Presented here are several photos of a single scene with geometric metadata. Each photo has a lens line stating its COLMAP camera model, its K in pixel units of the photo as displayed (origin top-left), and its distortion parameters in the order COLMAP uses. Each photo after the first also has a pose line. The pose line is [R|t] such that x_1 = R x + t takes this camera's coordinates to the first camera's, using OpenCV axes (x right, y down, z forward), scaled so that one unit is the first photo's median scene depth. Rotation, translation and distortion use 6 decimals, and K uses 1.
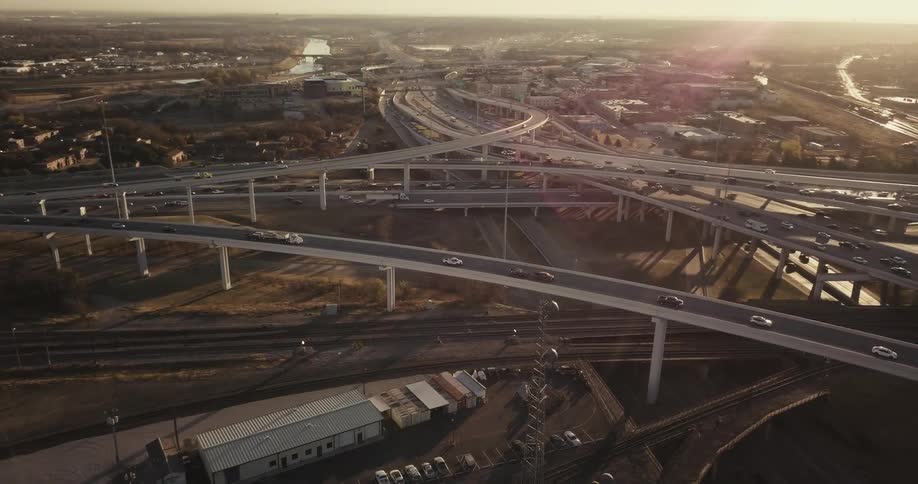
lens RADIAL K [[690.3, 0, 459.0], [0, 690.3, 242.0], [0, 0, 1]] dist [0.015026, 0.007136]
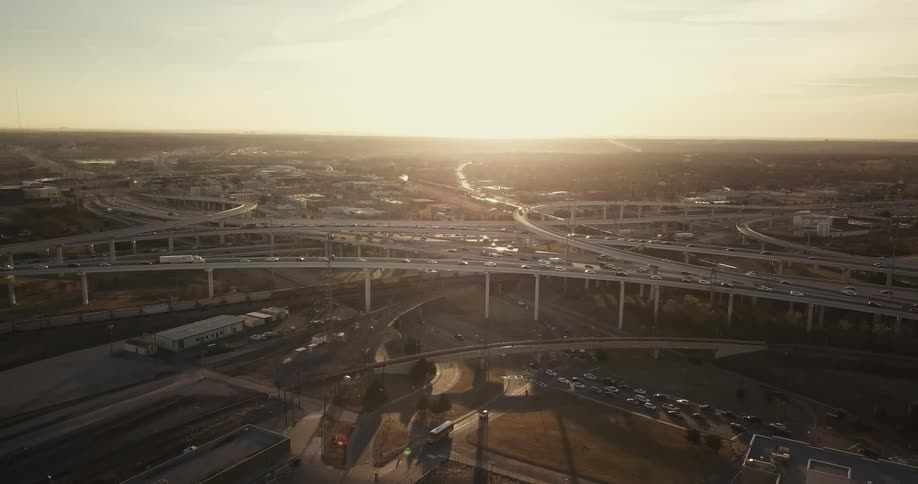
lens RADIAL K [[684.6, 0, 452.7], [0, 684.6, 252.2], [0, 0, 1]] dist [0.004997, -0.006290]
pose [[0.891071, -0.076105, 0.447438, -0.103403], [0.138540, 0.984399, -0.108465, 0.083343], [-0.432203, 0.158638, 0.887713, -0.246302]]
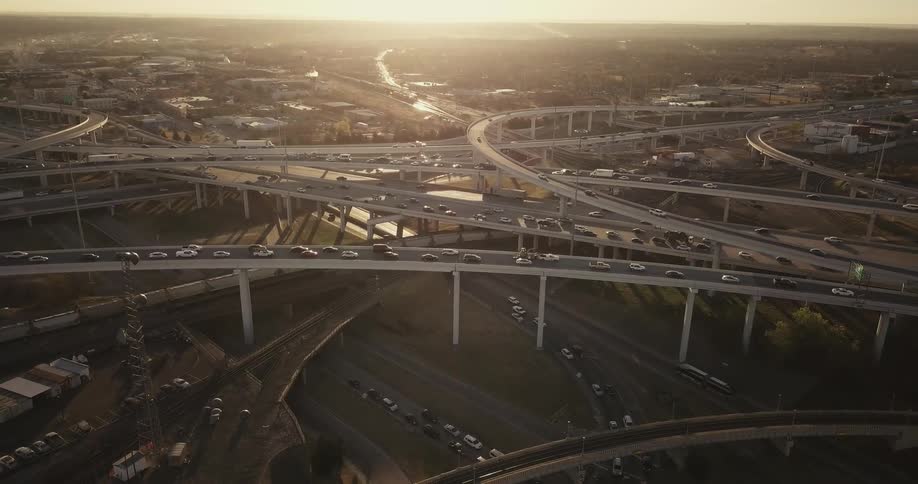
lens RADIAL K [[686.3, 0, 454.5], [0, 686.3, 259.3], [0, 0, 1]] dist [-0.029057, 0.039705]
pose [[0.831194, -0.184026, 0.524643, -0.003287], [0.169356, 0.982593, 0.076348, 0.017276], [-0.529561, 0.025391, 0.847892, -0.044181]]
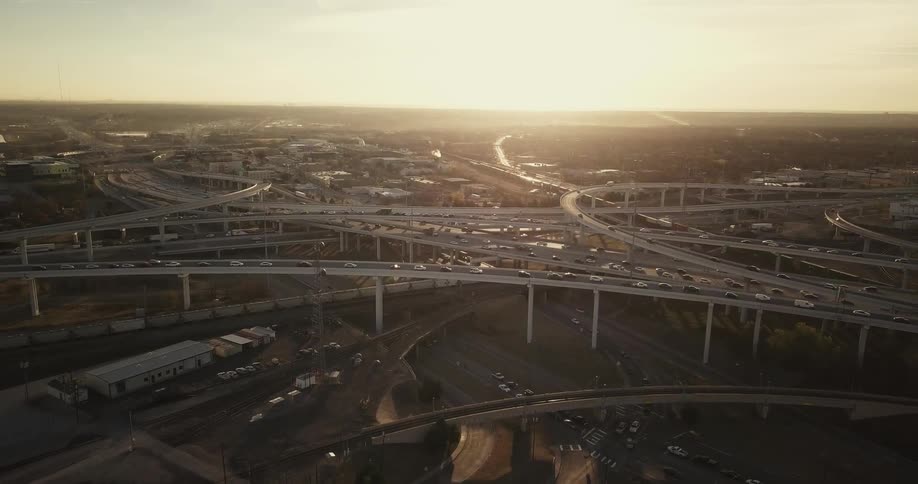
lens RADIAL K [[684.6, 0, 452.7], [0, 684.6, 252.2], [0, 0, 1]] dist [0.004997, -0.006290]
pose [[0.915006, -0.082385, 0.394938, -0.047909], [0.122369, 0.989485, -0.077101, 0.051691], [-0.384433, 0.118876, 0.915467, -0.146930]]
